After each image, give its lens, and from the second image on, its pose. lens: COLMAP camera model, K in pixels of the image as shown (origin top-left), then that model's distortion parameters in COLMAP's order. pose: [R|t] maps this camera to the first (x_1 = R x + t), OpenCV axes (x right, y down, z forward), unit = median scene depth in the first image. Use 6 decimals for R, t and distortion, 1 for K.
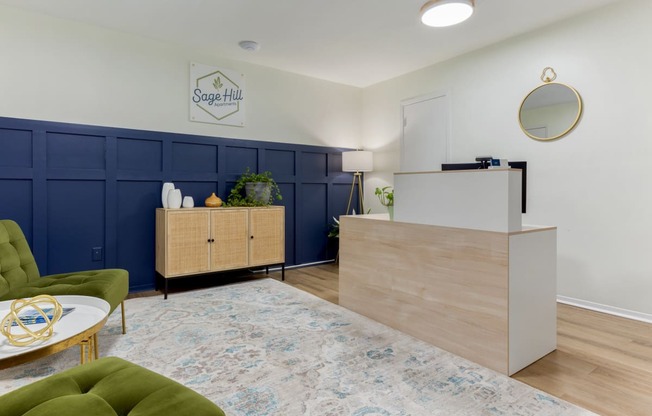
lens RADIAL K [[374.7, 0, 325.0], [0, 374.7, 196.8], [0, 0, 1]] dist [0.000399, 0.000267]
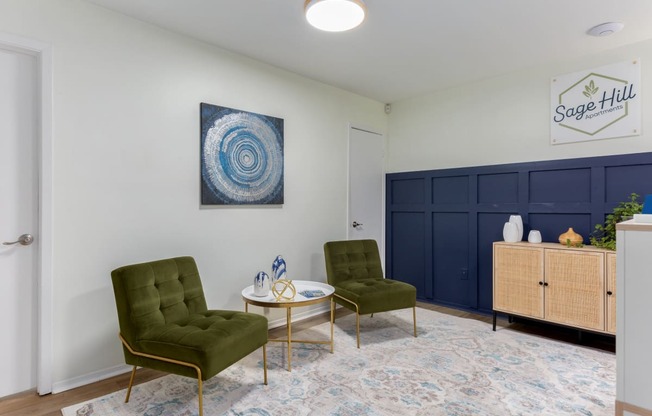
lens RADIAL K [[372.7, 0, 326.0], [0, 372.7, 208.0], [0, 0, 1]] dist [-0.000496, -0.000655]
pose [[0.077917, 0.004614, -0.996949, 0.577262], [-0.016095, 0.999865, 0.003370, -0.058618], [0.996830, 0.015784, 0.077981, 0.492718]]
